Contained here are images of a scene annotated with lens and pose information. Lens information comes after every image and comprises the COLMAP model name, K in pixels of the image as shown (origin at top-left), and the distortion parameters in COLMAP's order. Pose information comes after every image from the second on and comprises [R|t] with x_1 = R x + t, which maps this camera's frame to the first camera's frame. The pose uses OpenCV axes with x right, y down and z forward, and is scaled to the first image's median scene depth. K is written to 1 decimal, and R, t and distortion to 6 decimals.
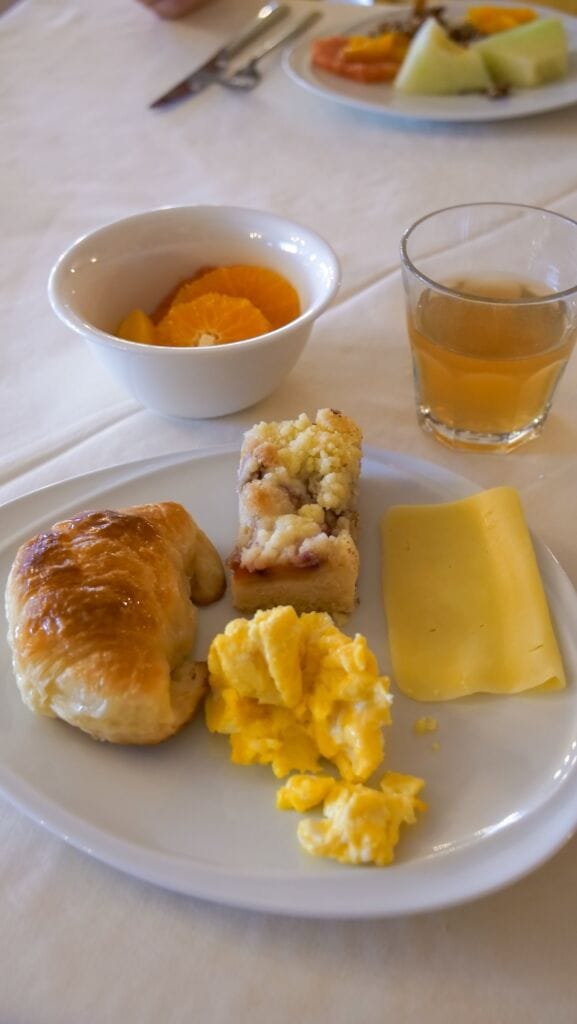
lens RADIAL K [[1061.9, 0, 288.5], [0, 1061.9, 512.0], [0, 0, 1]] dist [0.000562, -0.008312]
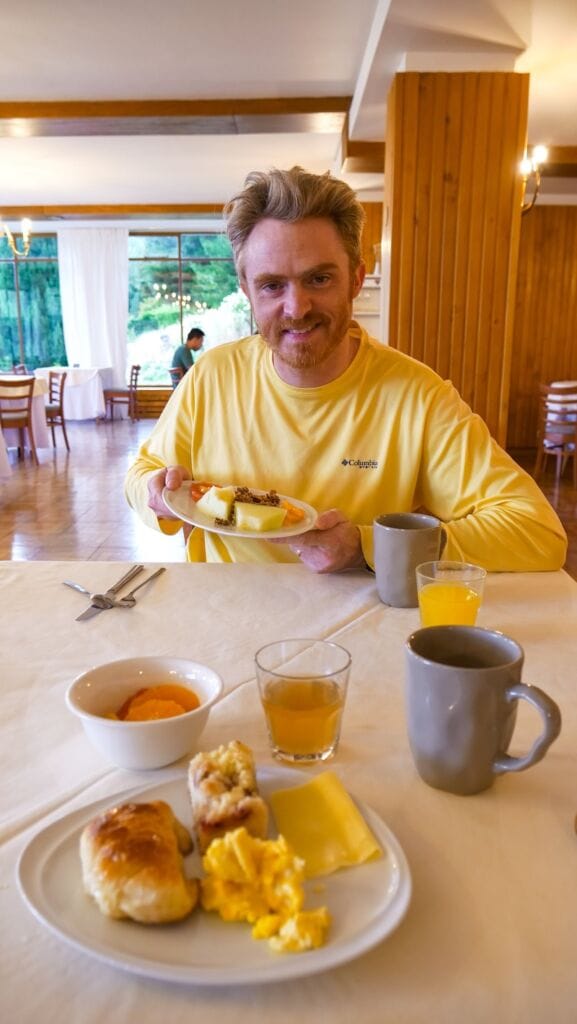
lens RADIAL K [[1061.9, 0, 288.5], [0, 1061.9, 512.0], [0, 0, 1]] dist [0.000562, -0.008312]
pose [[0.949180, -0.032348, 0.313066, -0.481094], [0.184579, 0.862900, -0.470462, 0.491217], [-0.254926, 0.504338, 0.825018, -0.861408]]
